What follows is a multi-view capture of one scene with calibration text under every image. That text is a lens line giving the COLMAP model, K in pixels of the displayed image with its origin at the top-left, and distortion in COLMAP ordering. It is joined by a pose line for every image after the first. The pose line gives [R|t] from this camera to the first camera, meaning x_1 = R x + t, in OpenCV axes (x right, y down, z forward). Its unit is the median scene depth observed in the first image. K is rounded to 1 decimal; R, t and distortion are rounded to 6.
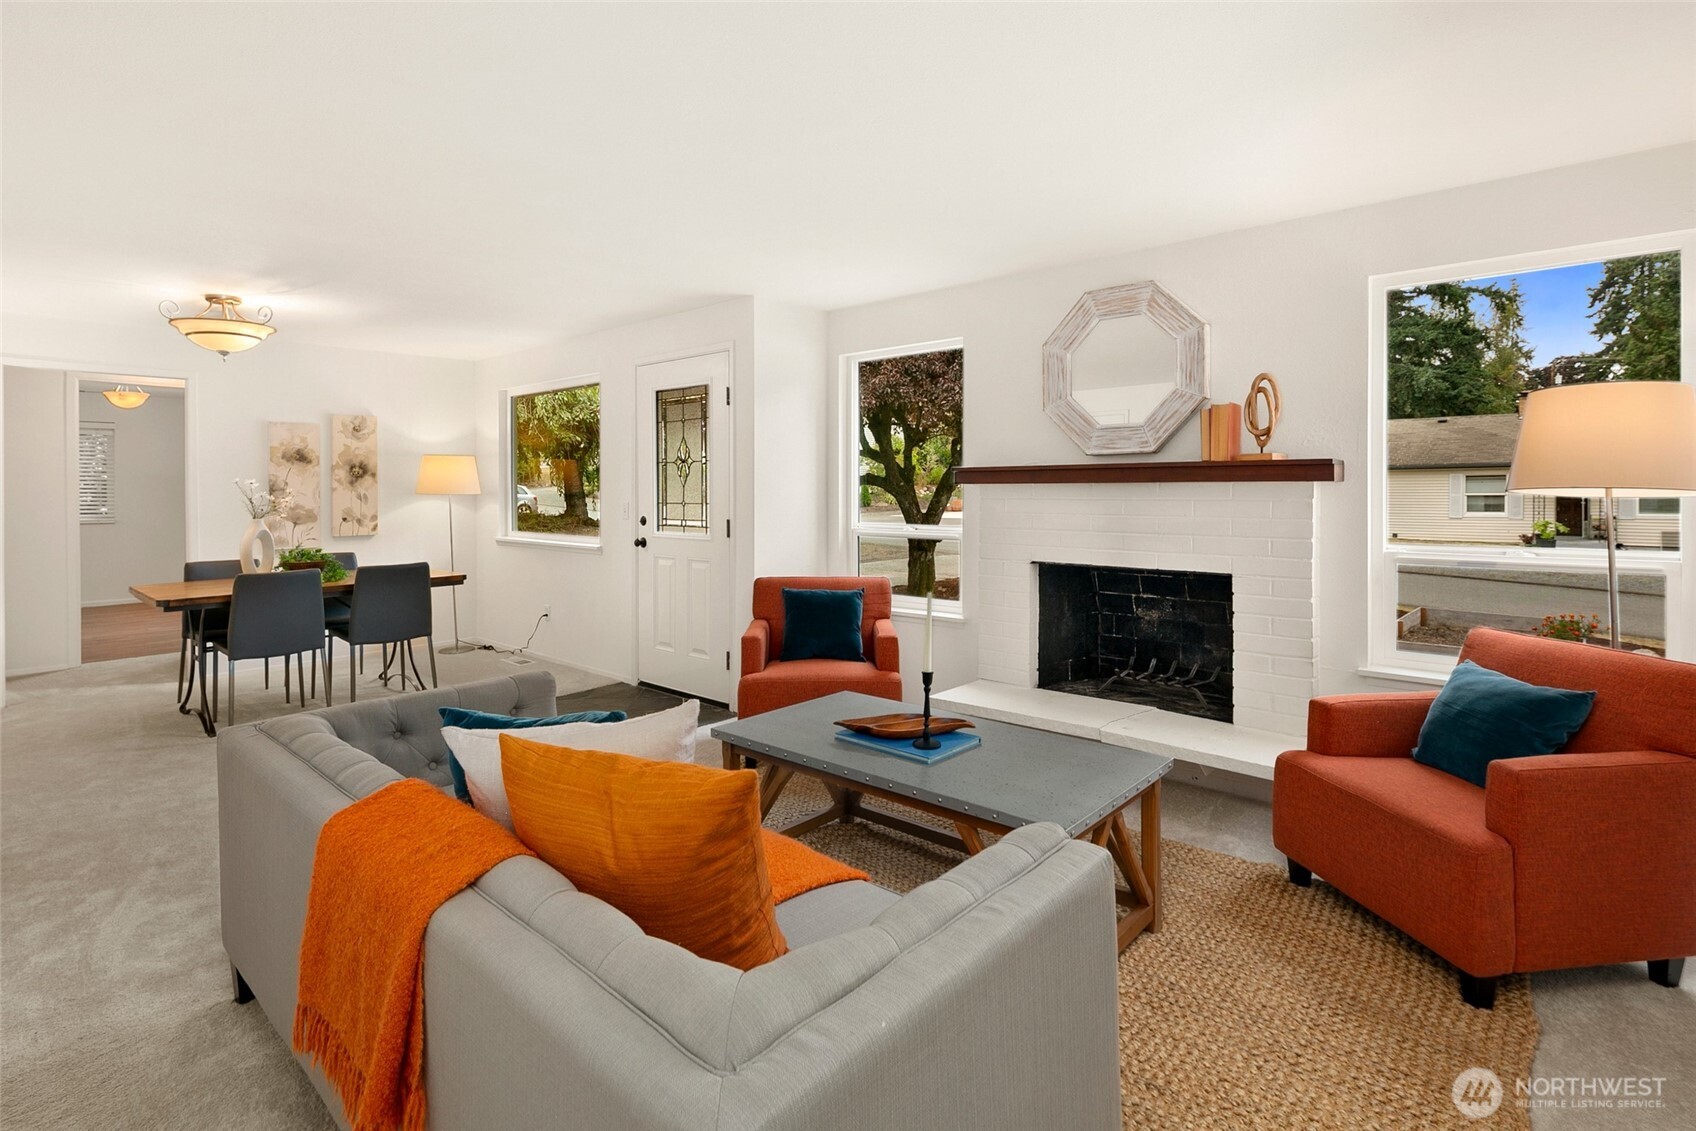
lens RADIAL K [[826.5, 0, 849.2], [0, 826.5, 502.2], [0, 0, 1]] dist [0.003807, -0.003634]
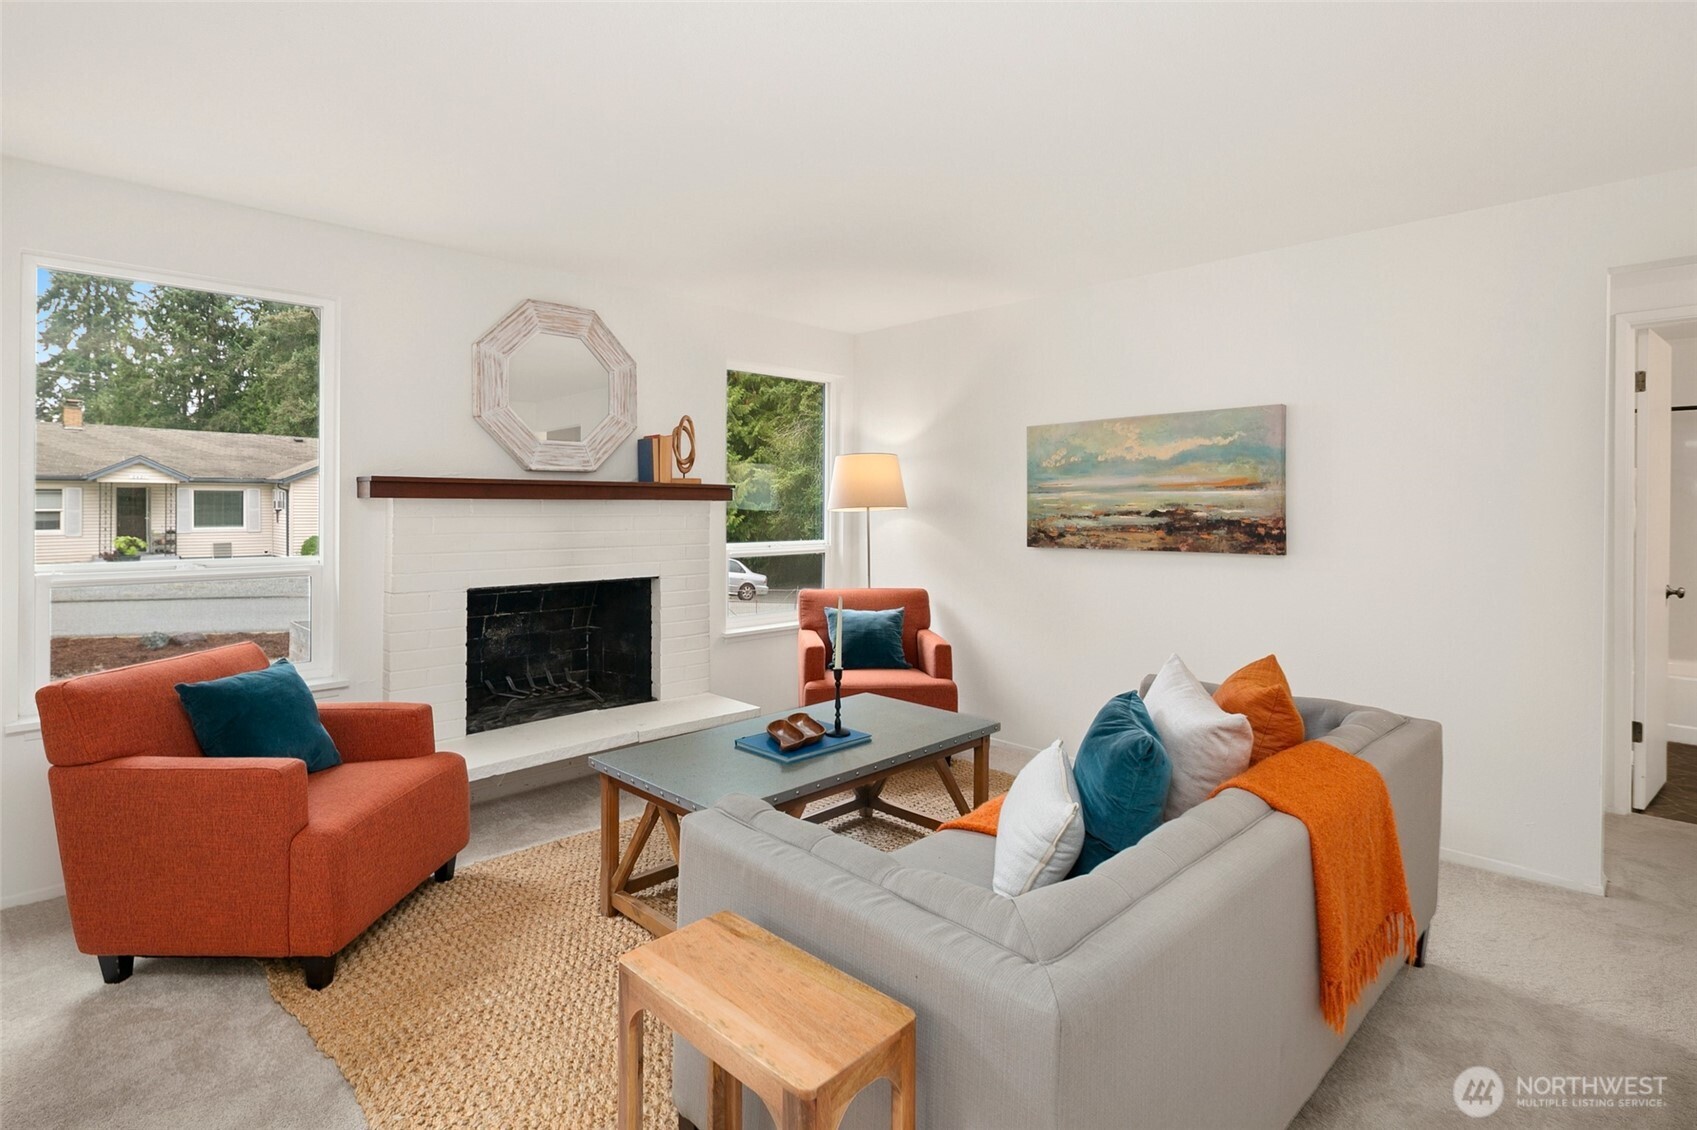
lens RADIAL K [[827.0, 0, 856.6], [0, 827.0, 501.5], [0, 0, 1]] dist [0.003807, -0.003634]
pose [[0.055607, 0.007905, 0.998421, -0.414586], [0.011456, 0.999898, -0.008555, -0.005035], [-0.998387, 0.011914, 0.055511, 0.366895]]
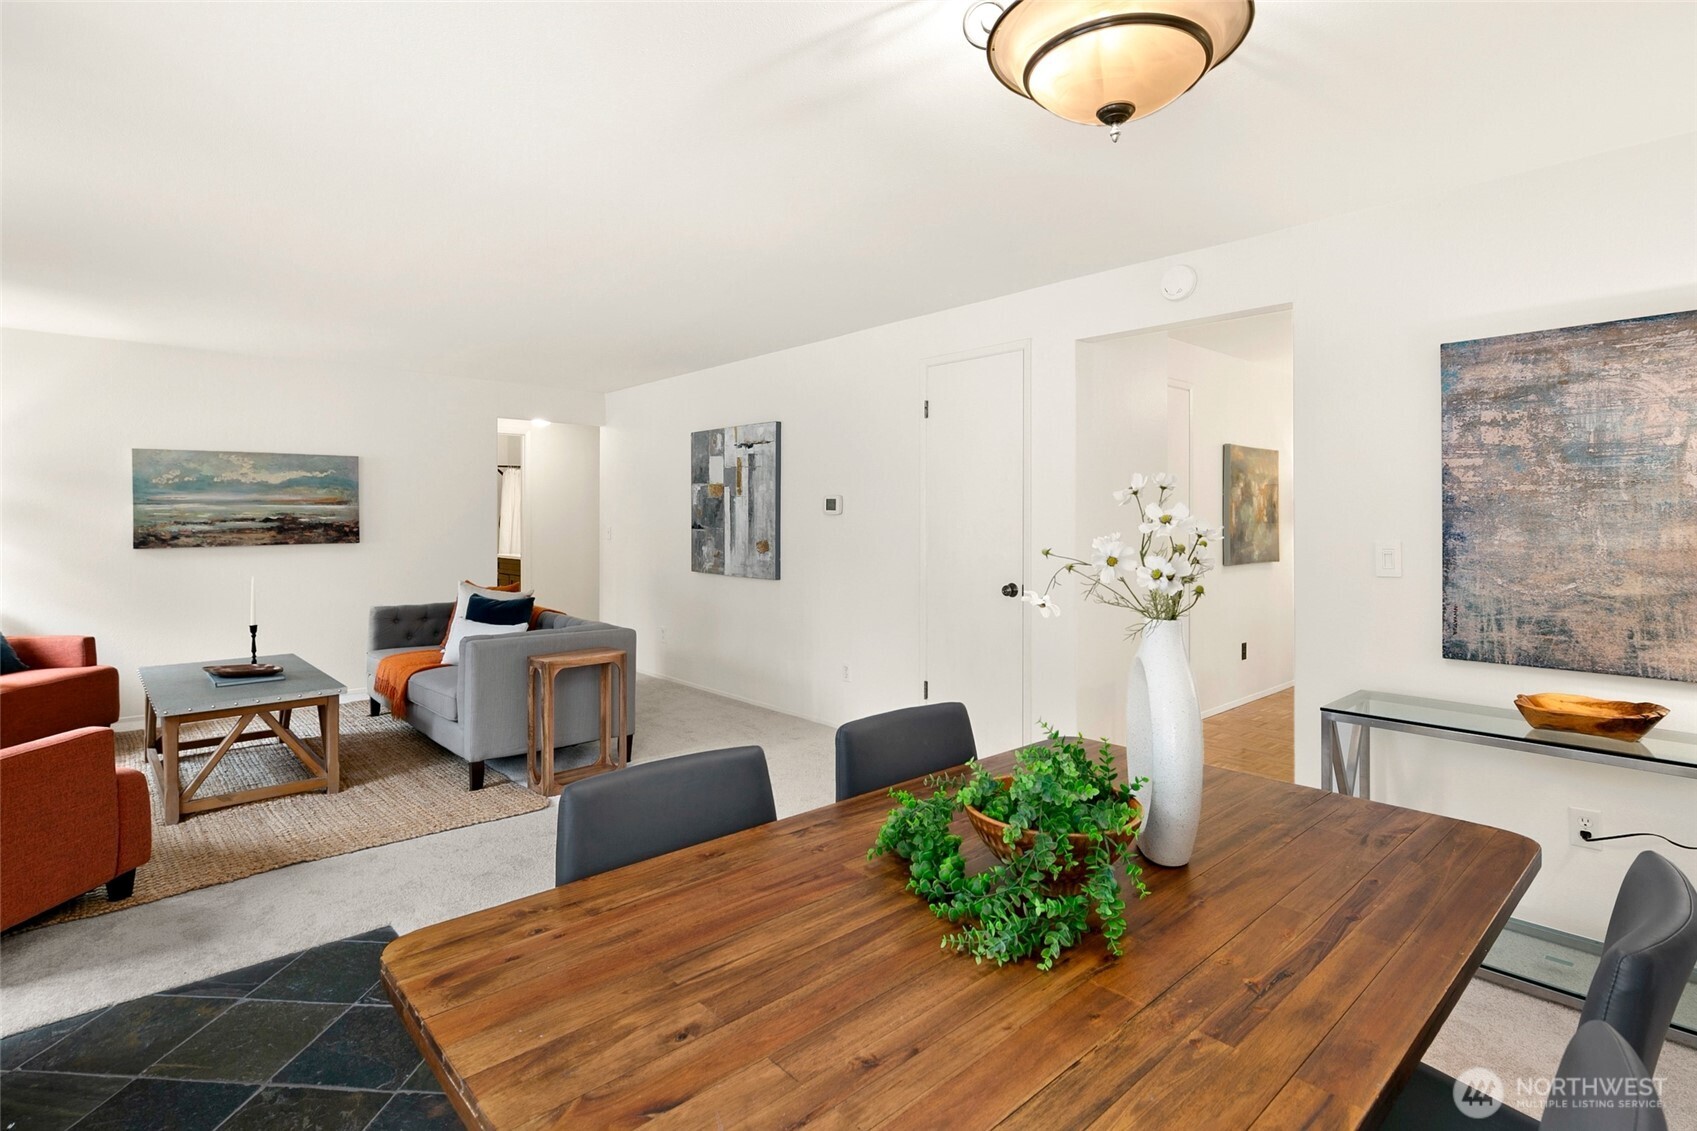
lens RADIAL K [[827.0, 0, 845.3], [0, 827.0, 519.0], [0, 0, 1]] dist [0.003807, -0.003634]
pose [[-0.994409, 0.001396, 0.105586, -0.518926], [0.003283, 0.999838, 0.017700, -0.014064], [-0.105544, 0.017947, -0.994253, 1.037551]]
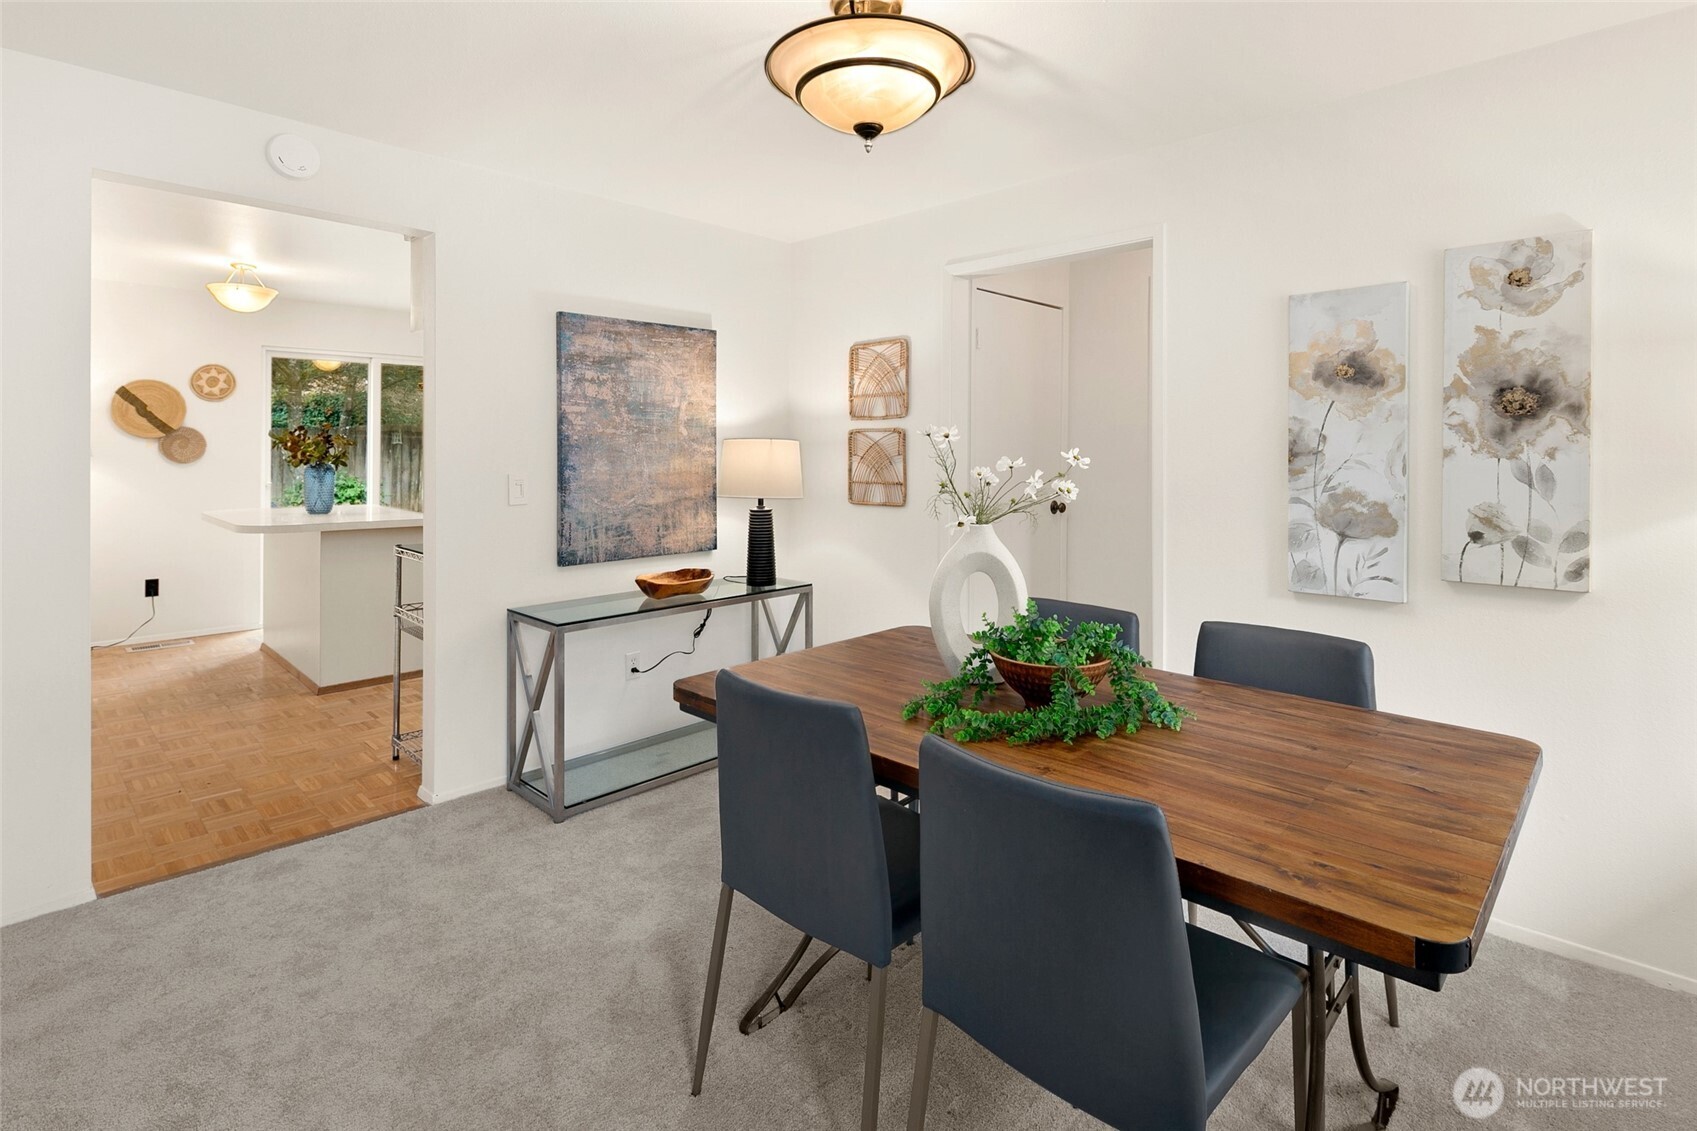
lens RADIAL K [[827.0, 0, 848.1], [0, 827.0, 457.8], [0, 0, 1]] dist [0.003807, -0.003634]
pose [[-0.043215, 0.009776, -0.999018, -0.248005], [-0.020479, 0.999733, 0.010669, -0.012214], [0.998856, 0.020920, -0.043004, 0.770242]]
